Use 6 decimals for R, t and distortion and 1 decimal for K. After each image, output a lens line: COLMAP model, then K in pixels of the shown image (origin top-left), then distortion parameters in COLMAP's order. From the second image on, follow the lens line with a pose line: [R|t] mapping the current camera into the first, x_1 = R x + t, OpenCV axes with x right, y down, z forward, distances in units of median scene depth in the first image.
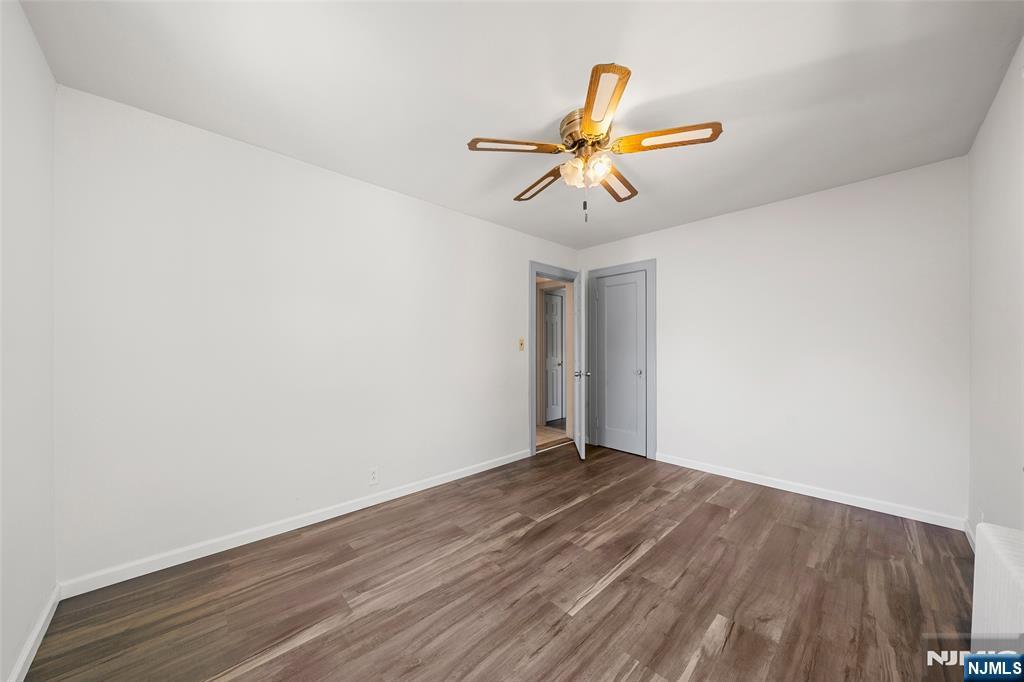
lens RADIAL K [[355.1, 0, 512.8], [0, 355.1, 345.8], [0, 0, 1]] dist [-0.000532, -0.000082]
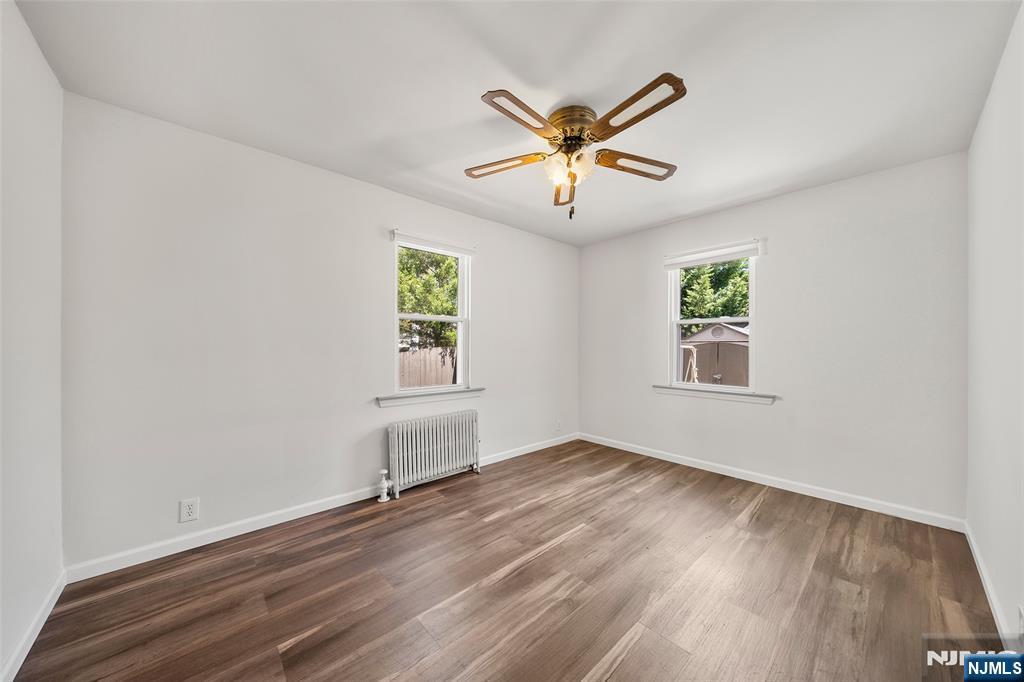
lens RADIAL K [[355.1, 0, 512.7], [0, 355.1, 347.4], [0, 0, 1]] dist [-0.000532, -0.000082]
pose [[-0.999688, -0.002319, 0.024862, 0.368556], [-0.002363, 0.999996, -0.001741, 0.016896], [-0.024858, -0.001800, -0.999689, 2.145387]]
